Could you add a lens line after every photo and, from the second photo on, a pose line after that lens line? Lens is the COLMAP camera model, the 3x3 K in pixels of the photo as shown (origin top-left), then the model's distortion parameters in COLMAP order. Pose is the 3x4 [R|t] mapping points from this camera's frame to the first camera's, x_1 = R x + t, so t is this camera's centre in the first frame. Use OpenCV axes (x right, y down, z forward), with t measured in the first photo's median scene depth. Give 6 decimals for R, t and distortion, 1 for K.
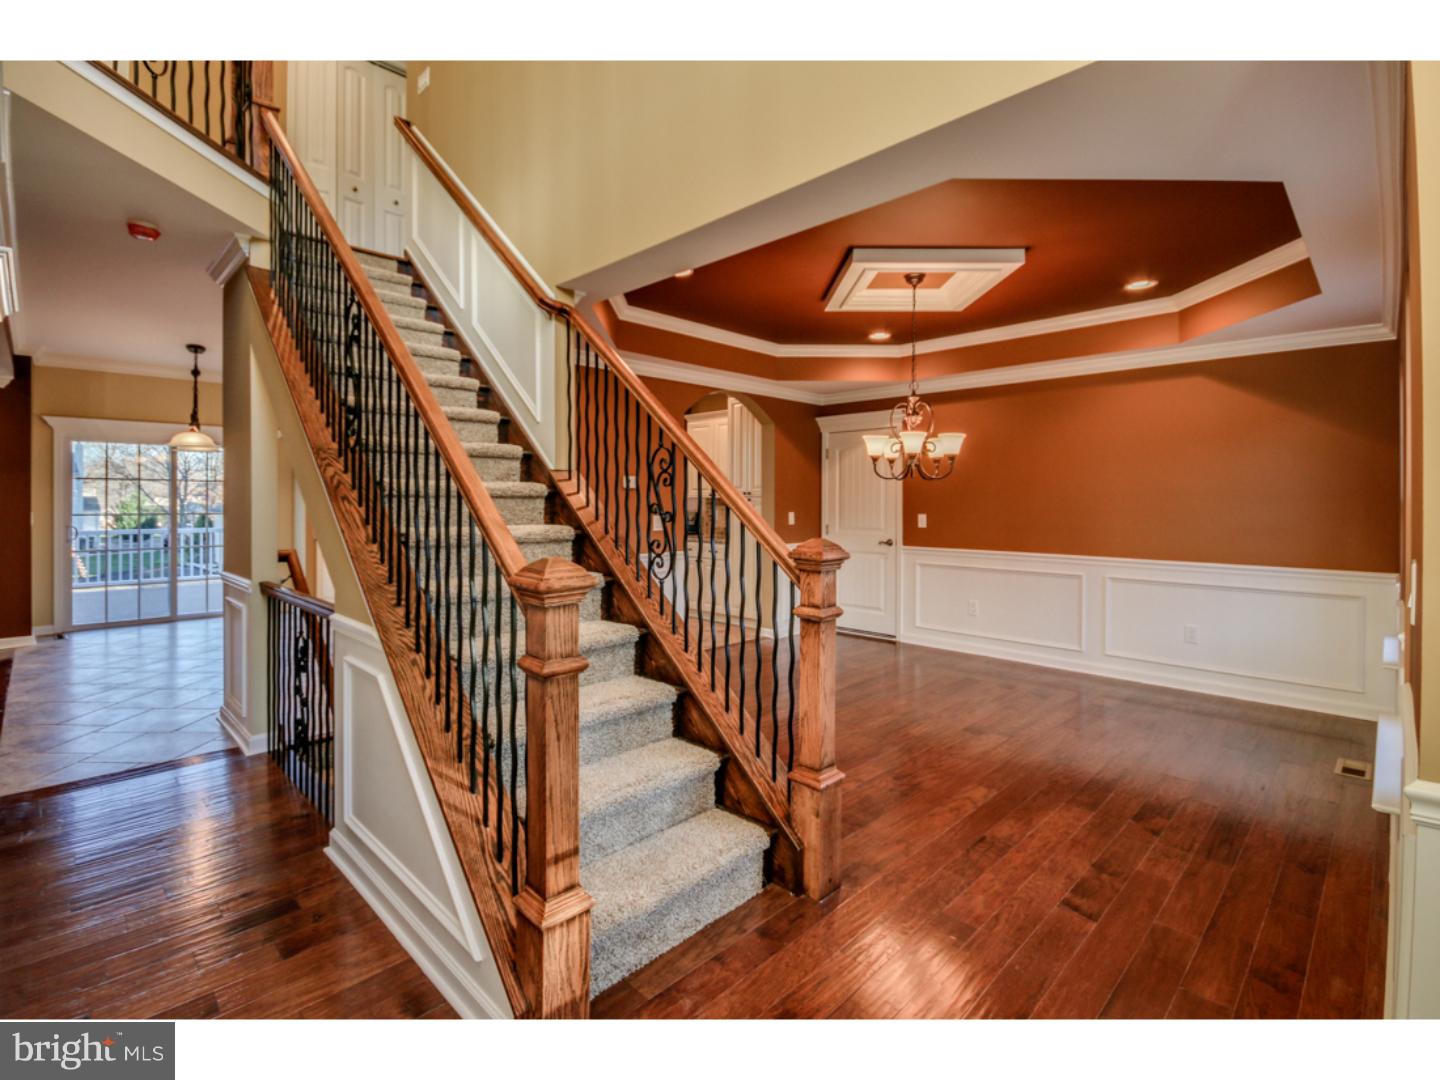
lens RADIAL K [[682.5, 0, 722.3], [0, 682.5, 548.2], [0, 0, 1]] dist [0.000240, 0.000438]
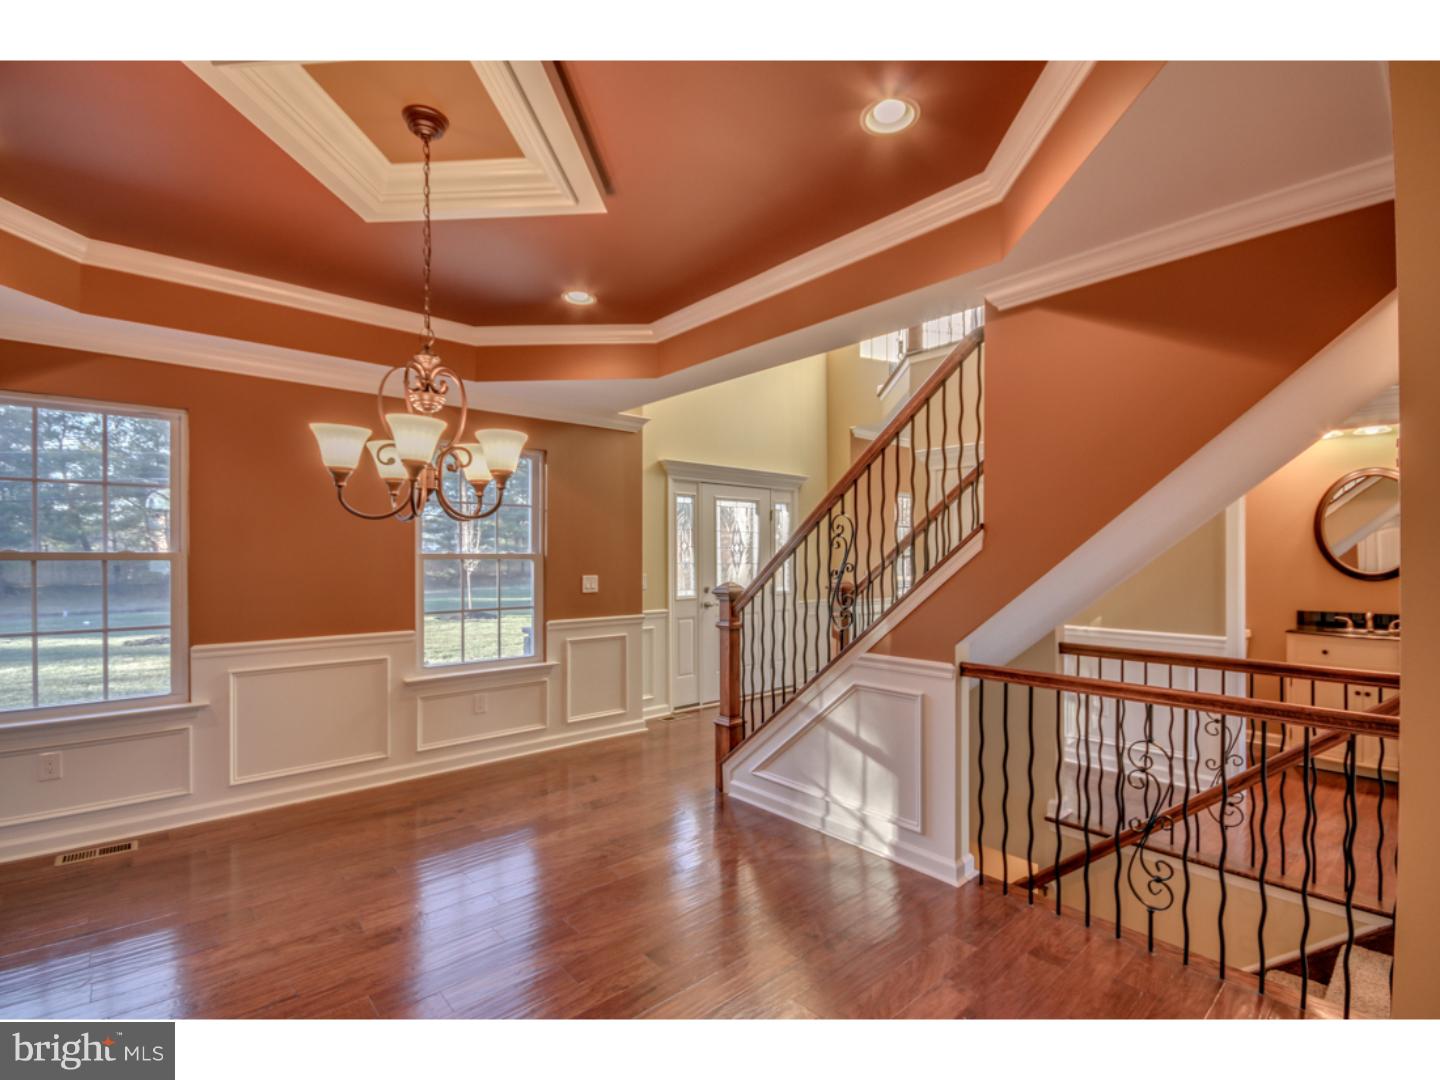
lens RADIAL K [[682.5, 0, 722.3], [0, 682.5, 548.2], [0, 0, 1]] dist [0.000240, 0.000438]
pose [[-0.998292, -0.005233, 0.058184, 0.049141], [-0.002317, 0.998743, 0.050065, -0.157989], [-0.058373, 0.049845, -0.997050, 2.229990]]
